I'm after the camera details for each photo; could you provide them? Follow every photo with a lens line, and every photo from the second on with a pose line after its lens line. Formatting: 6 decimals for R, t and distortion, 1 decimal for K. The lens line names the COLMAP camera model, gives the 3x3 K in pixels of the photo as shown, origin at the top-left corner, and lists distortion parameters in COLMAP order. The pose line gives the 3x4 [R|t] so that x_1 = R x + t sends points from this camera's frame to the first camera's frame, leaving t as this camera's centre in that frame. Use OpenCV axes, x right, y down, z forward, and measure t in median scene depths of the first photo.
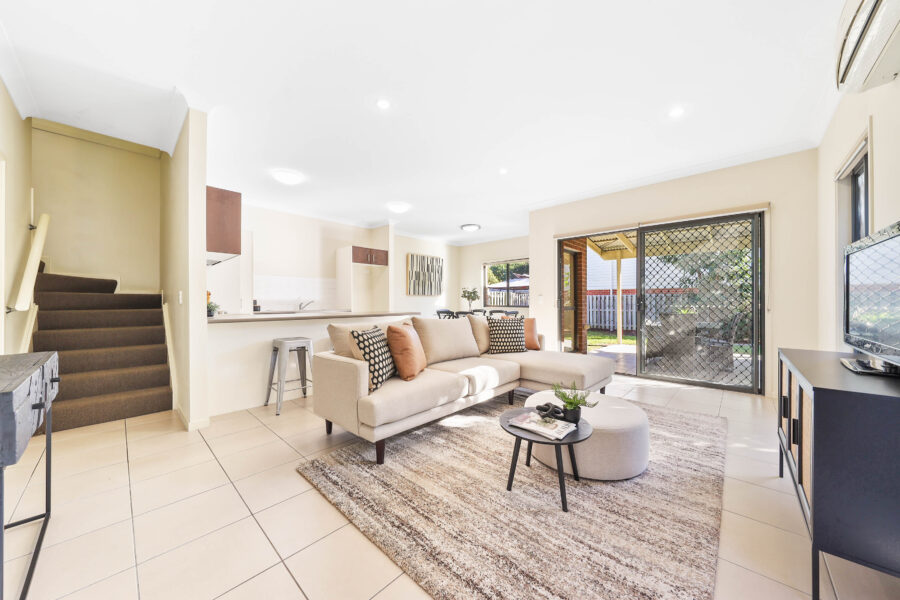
lens RADIAL K [[312.8, 0, 447.9], [0, 312.8, 299.2], [0, 0, 1]] dist [0.003250, -0.000121]
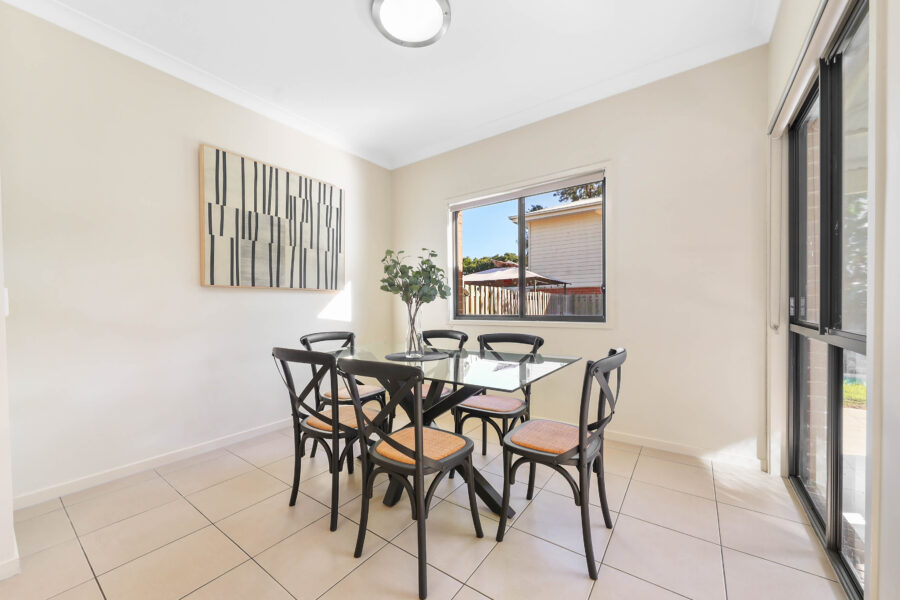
lens RADIAL K [[328.2, 0, 452.0], [0, 328.2, 307.4], [0, 0, 1]] dist [-0.001713, -0.000177]
pose [[0.988782, -0.015835, 0.148521, 0.055074], [0.013792, 0.999796, 0.014775, 0.005331], [-0.148725, -0.012561, 0.988799, 0.636934]]
